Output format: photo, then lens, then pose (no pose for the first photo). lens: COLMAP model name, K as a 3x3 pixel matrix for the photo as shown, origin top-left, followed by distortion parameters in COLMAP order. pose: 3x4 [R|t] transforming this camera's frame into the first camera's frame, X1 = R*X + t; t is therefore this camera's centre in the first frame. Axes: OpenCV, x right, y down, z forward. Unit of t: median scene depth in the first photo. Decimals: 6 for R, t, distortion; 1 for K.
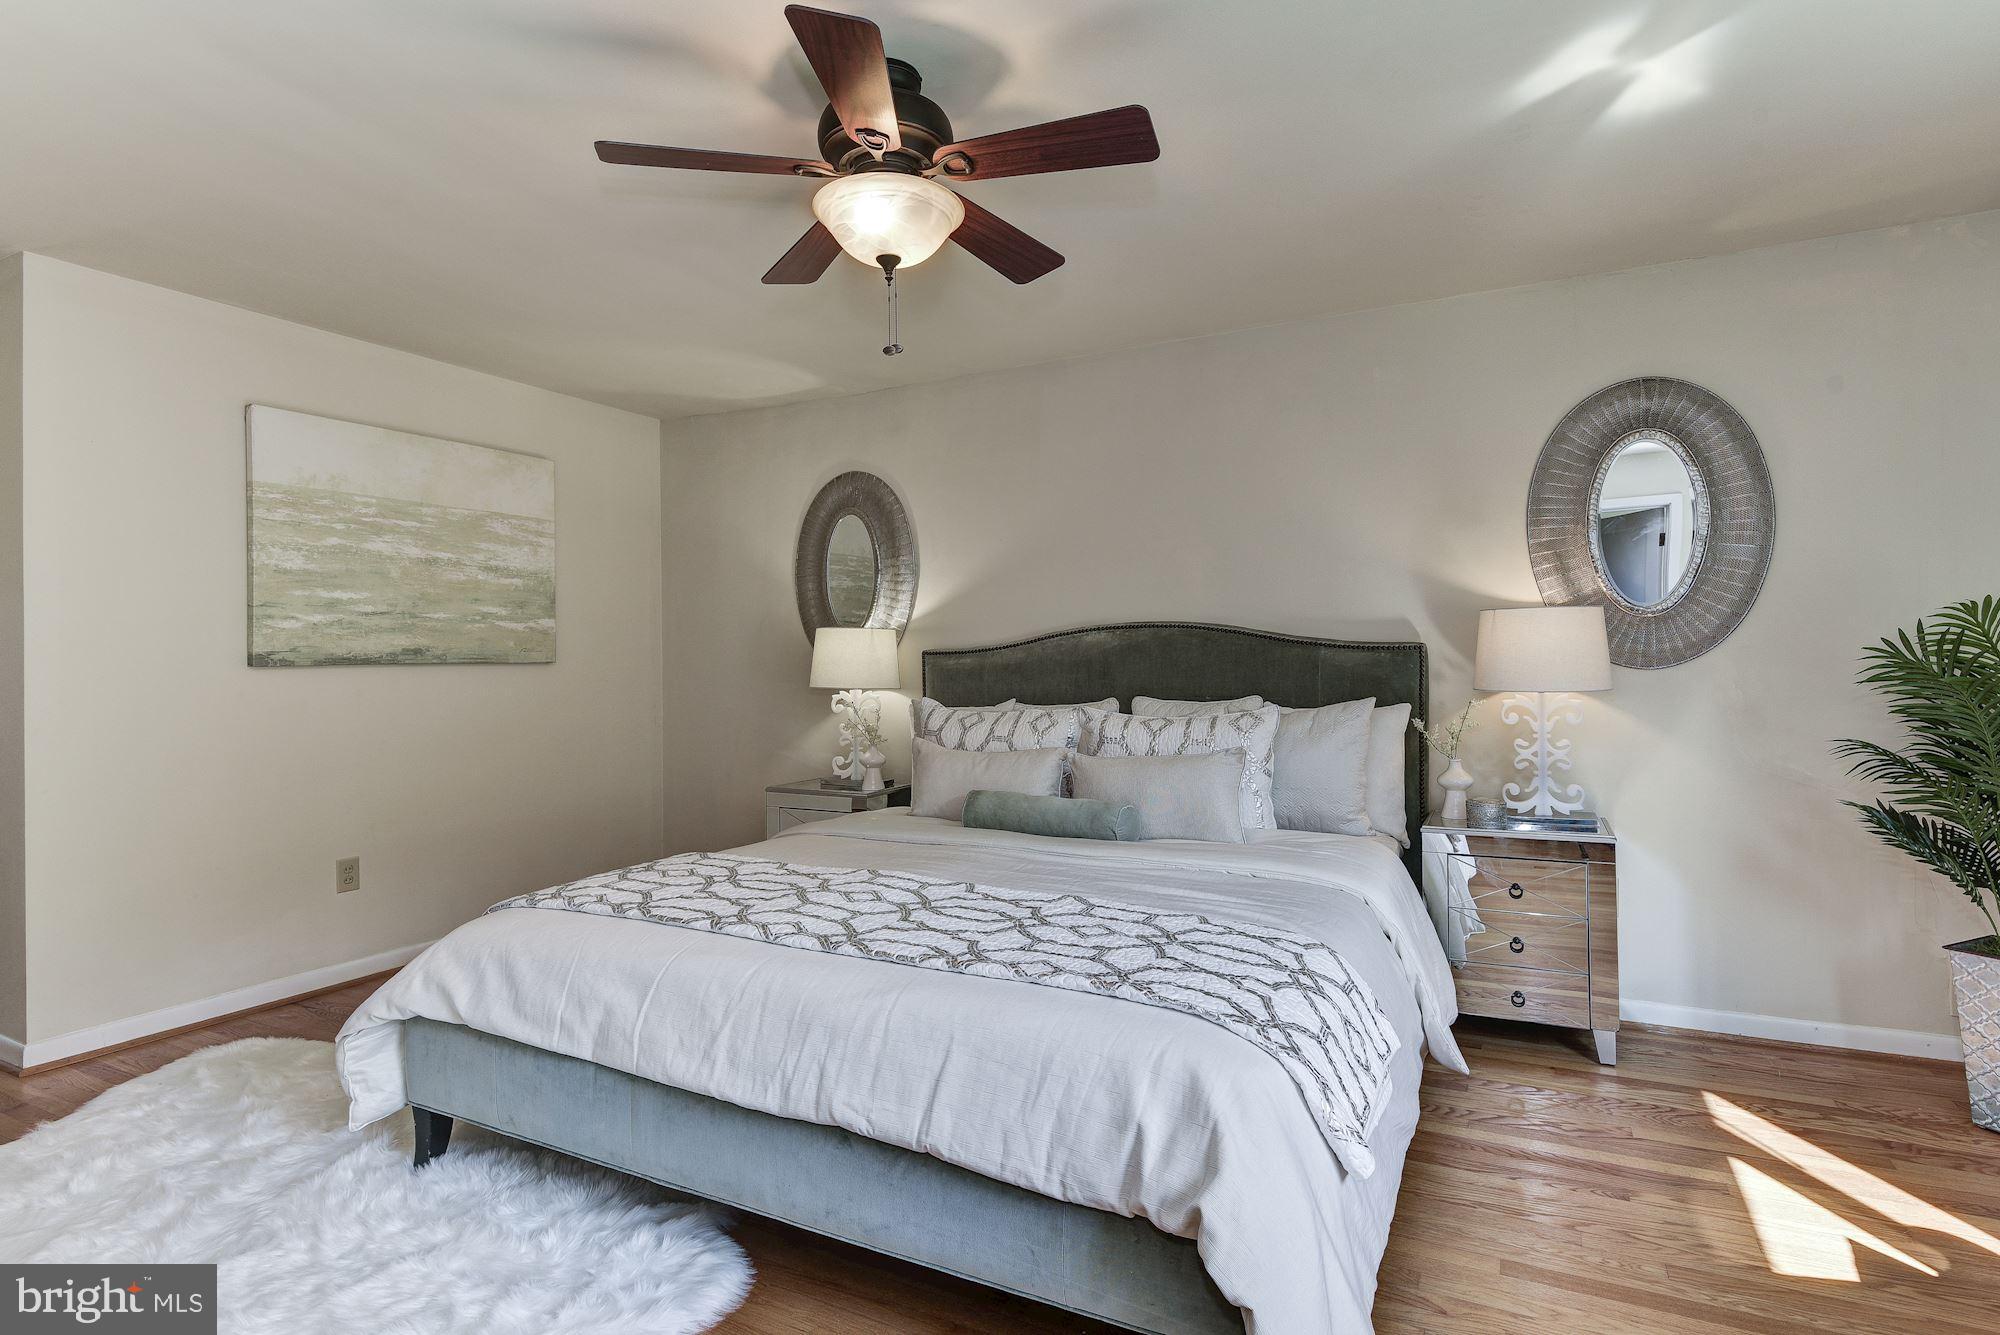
lens RADIAL K [[1012.7, 0, 1004.4], [0, 1012.7, 659.9], [0, 0, 1]] dist [-0.003640, 0.000365]
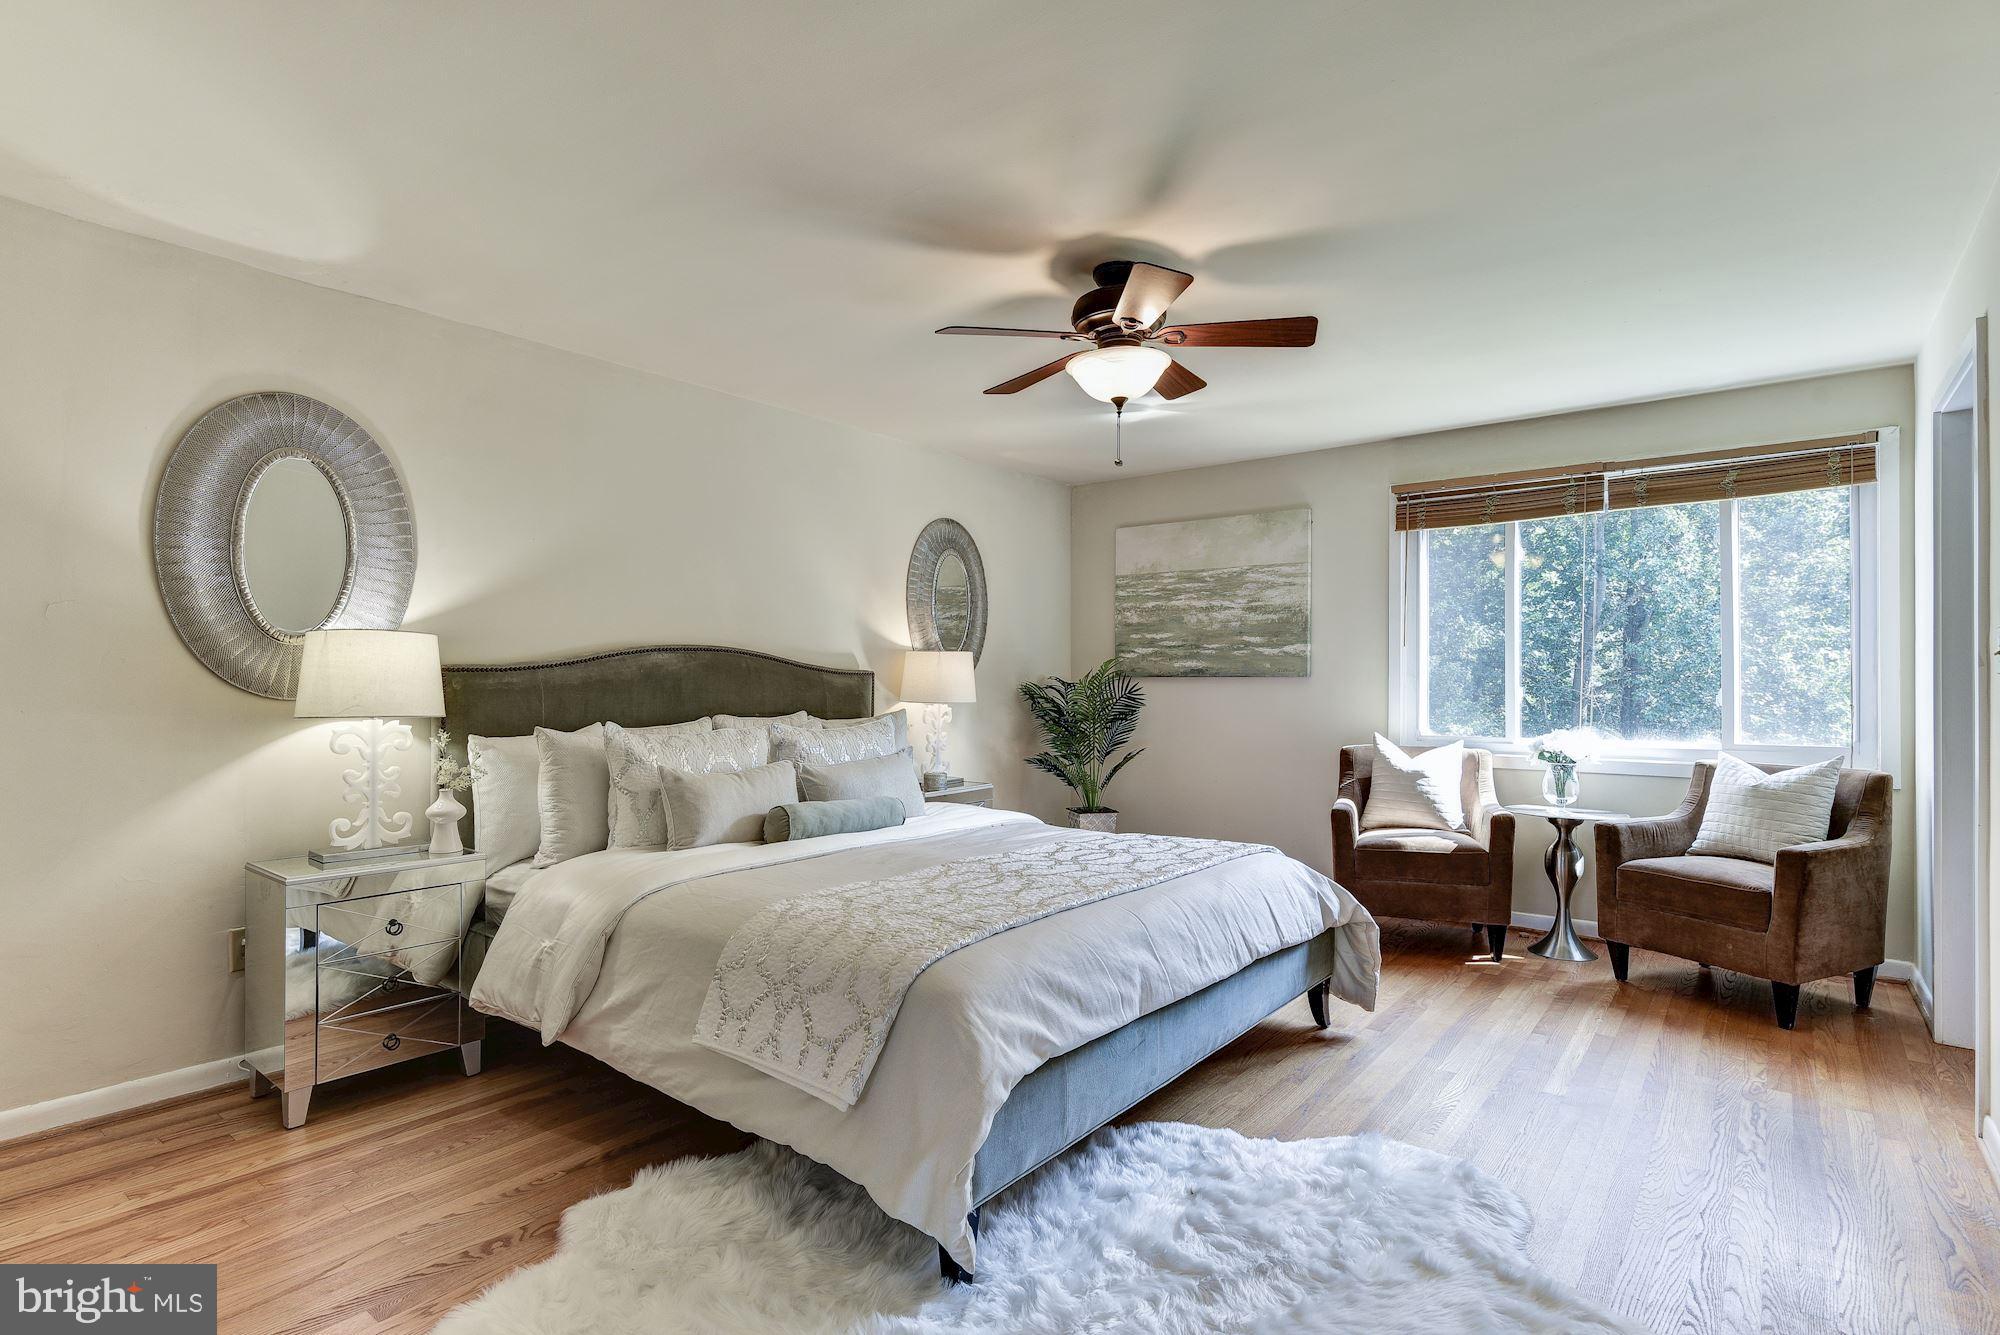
lens RADIAL K [[1012.7, 0, 1008.2], [0, 1012.7, 674.4], [0, 0, 1]] dist [-0.003640, 0.000365]
pose [[0.182588, 0.016915, 0.983044, -0.864635], [-0.005707, 0.999853, -0.016144, 0.008702], [-0.983173, -0.002663, 0.182658, 0.503614]]
